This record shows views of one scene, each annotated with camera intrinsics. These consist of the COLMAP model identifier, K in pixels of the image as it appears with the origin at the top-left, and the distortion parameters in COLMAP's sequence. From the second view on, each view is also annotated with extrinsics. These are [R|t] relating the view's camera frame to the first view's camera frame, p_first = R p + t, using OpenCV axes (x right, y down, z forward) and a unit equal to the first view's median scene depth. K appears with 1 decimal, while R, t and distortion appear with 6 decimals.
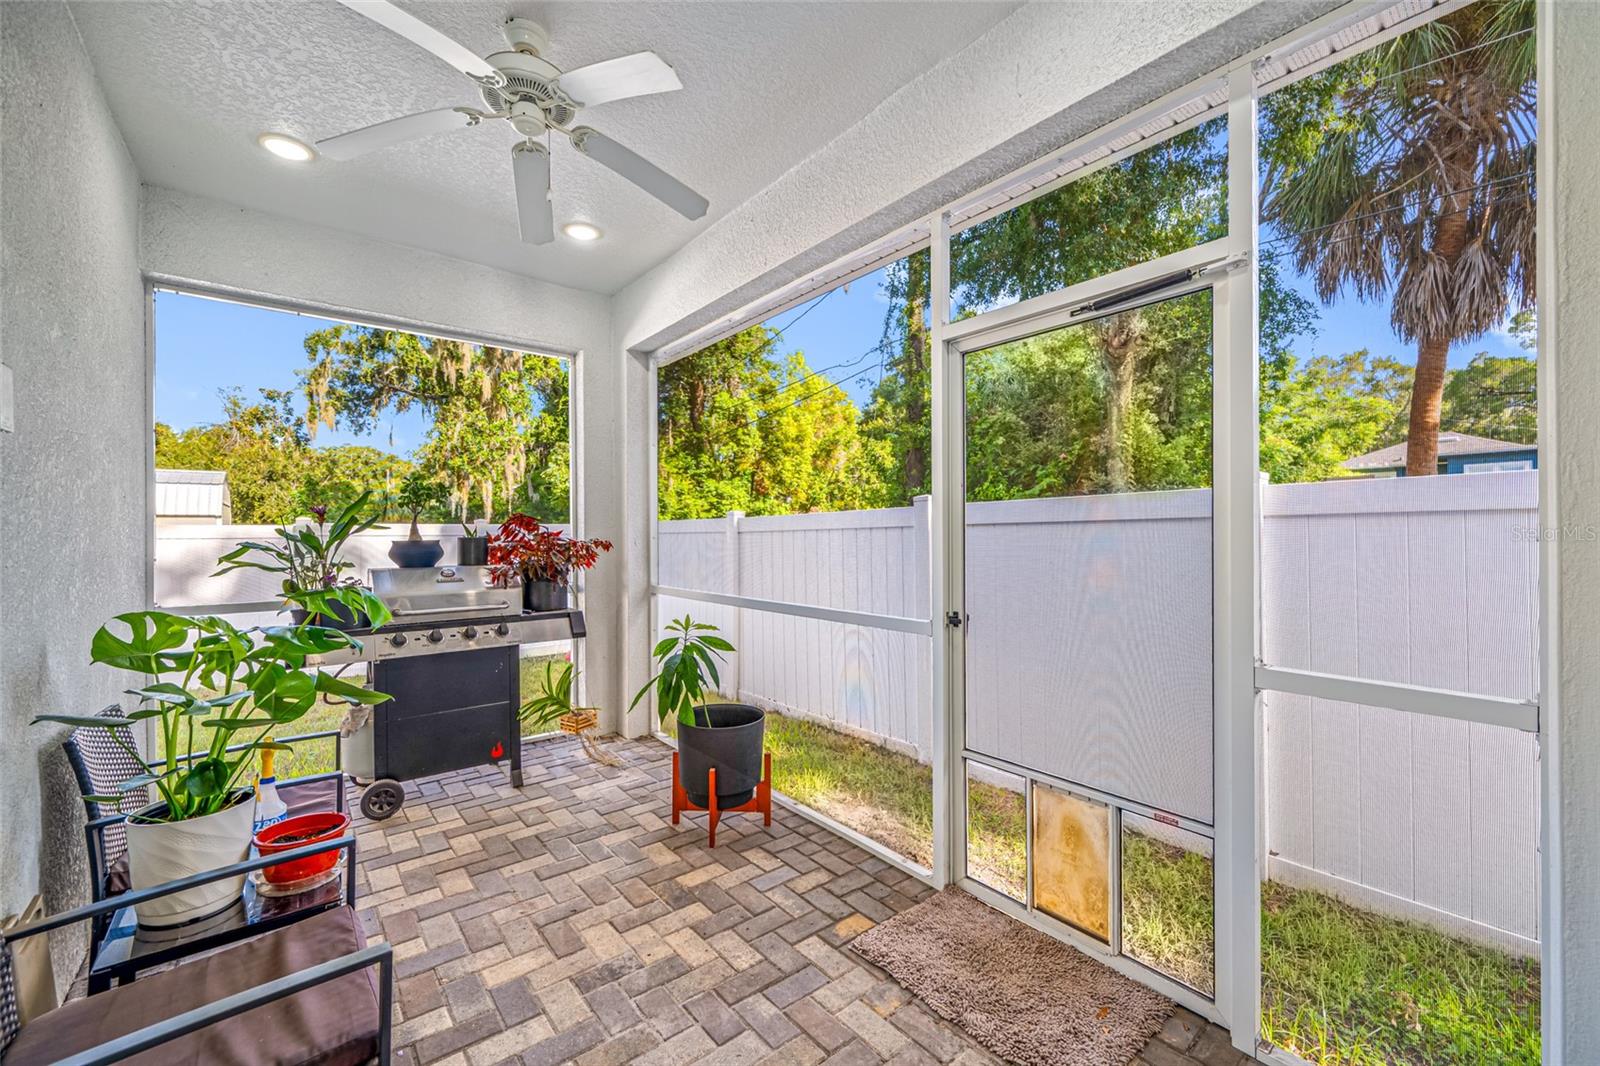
lens RADIAL K [[629.5, 0, 797.8], [0, 629.5, 528.0], [0, 0, 1]] dist [-0.000519, 0.001861]
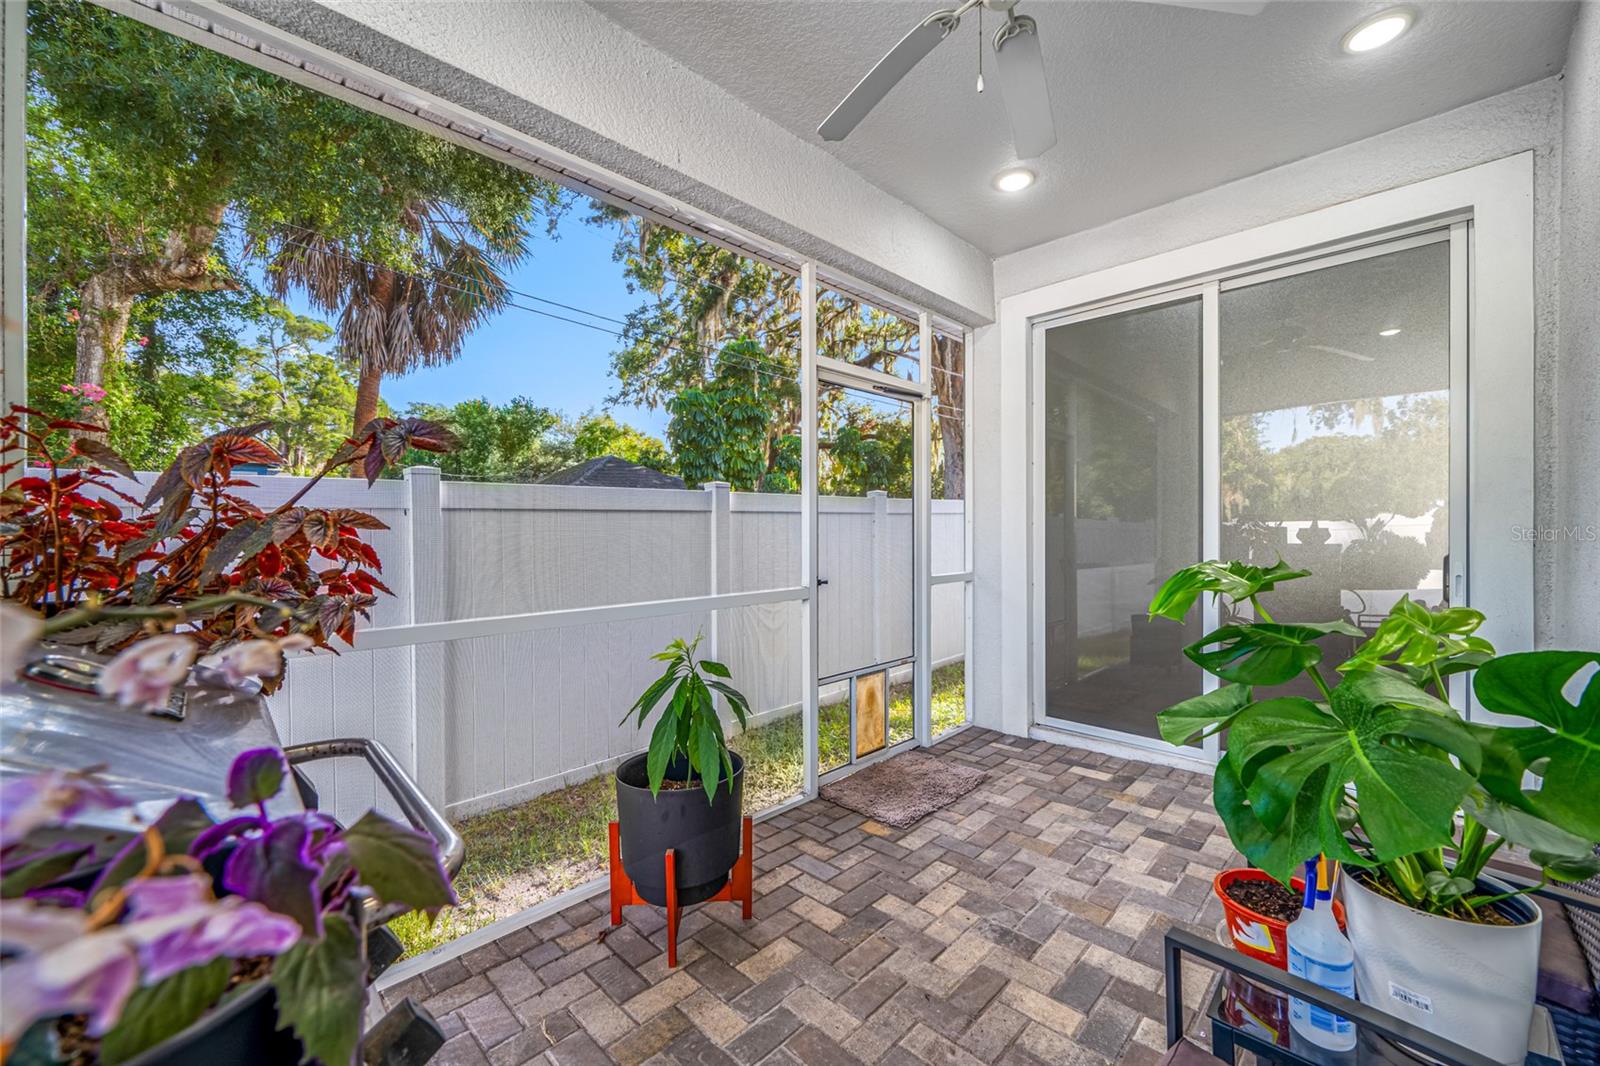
lens RADIAL K [[629.5, 0, 798.5], [0, 629.5, 538.0], [0, 0, 1]] dist [-0.000519, 0.001861]
pose [[-0.092076, -0.001052, 0.995751, -1.169216], [0.005742, 0.999982, 0.001588, 0.056568], [-0.995735, 0.005864, -0.092068, 1.301174]]
